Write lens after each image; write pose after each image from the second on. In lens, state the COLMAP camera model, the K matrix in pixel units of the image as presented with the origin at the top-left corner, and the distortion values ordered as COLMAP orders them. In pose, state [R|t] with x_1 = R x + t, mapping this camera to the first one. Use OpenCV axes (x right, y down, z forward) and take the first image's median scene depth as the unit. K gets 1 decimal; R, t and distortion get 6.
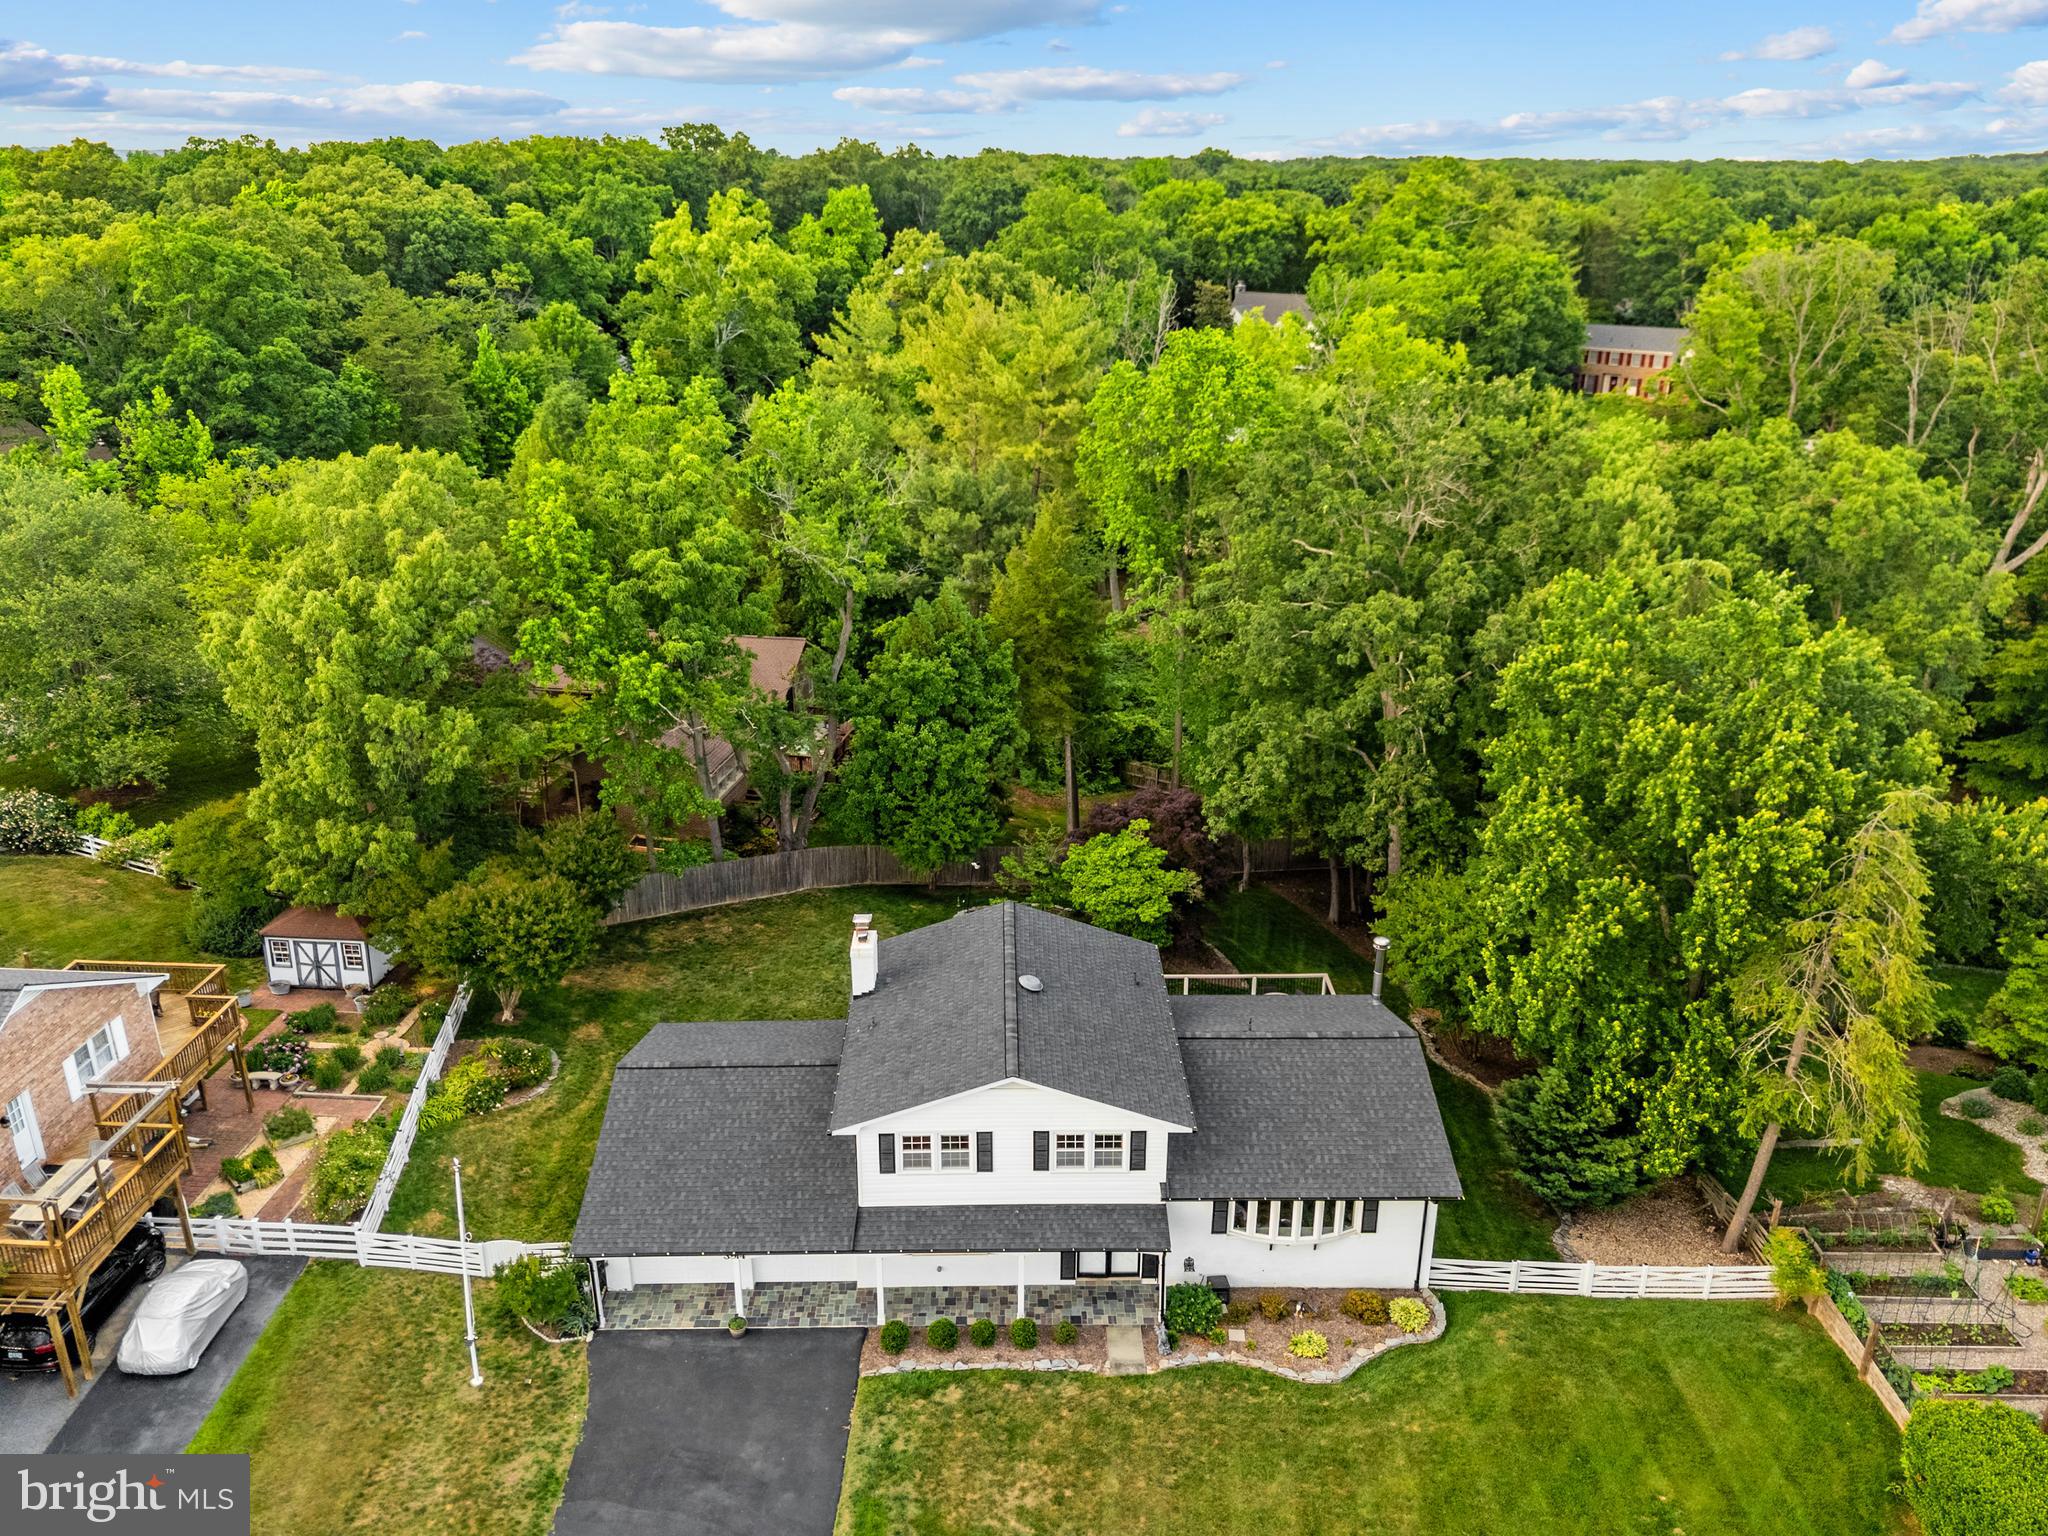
lens RADIAL K [[1514.4, 0, 1052.7], [0, 1514.4, 761.6], [0, 0, 1]] dist [0.046131, -0.035638]
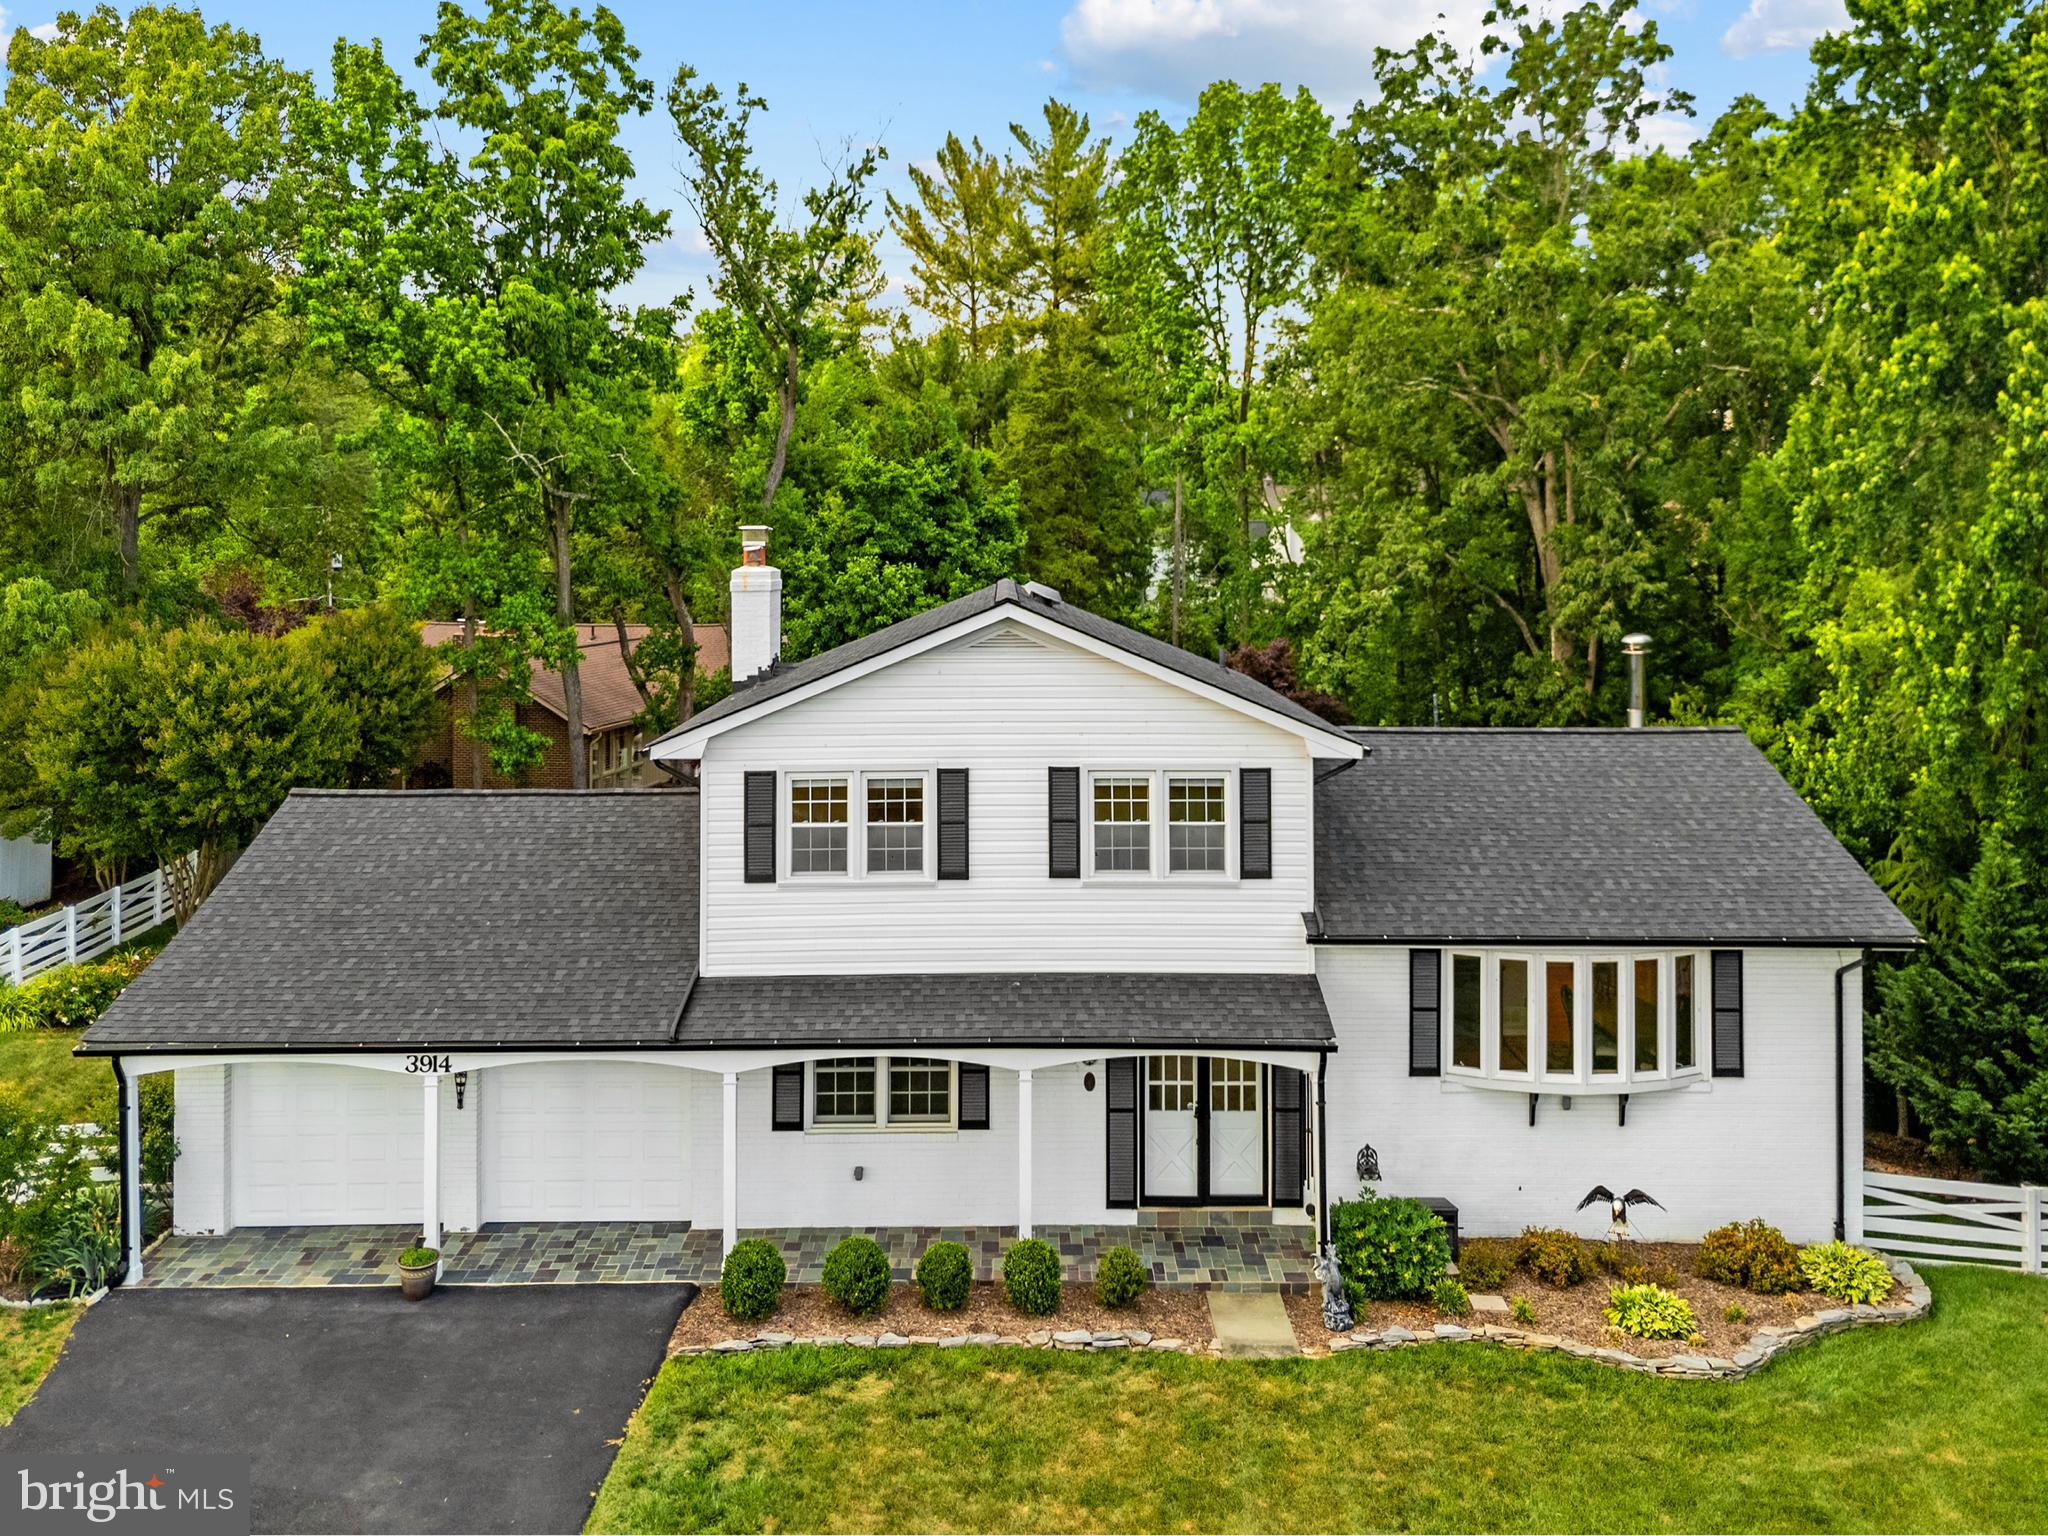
lens RADIAL K [[1514.4, 0, 1049.0], [0, 1514.4, 662.6], [0, 0, 1]] dist [0.046131, -0.035638]
pose [[0.999916, -0.010346, -0.007779, -0.008249], [0.005811, 0.895780, -0.444460, 0.424675], [0.011566, 0.444377, 0.895765, 0.512330]]
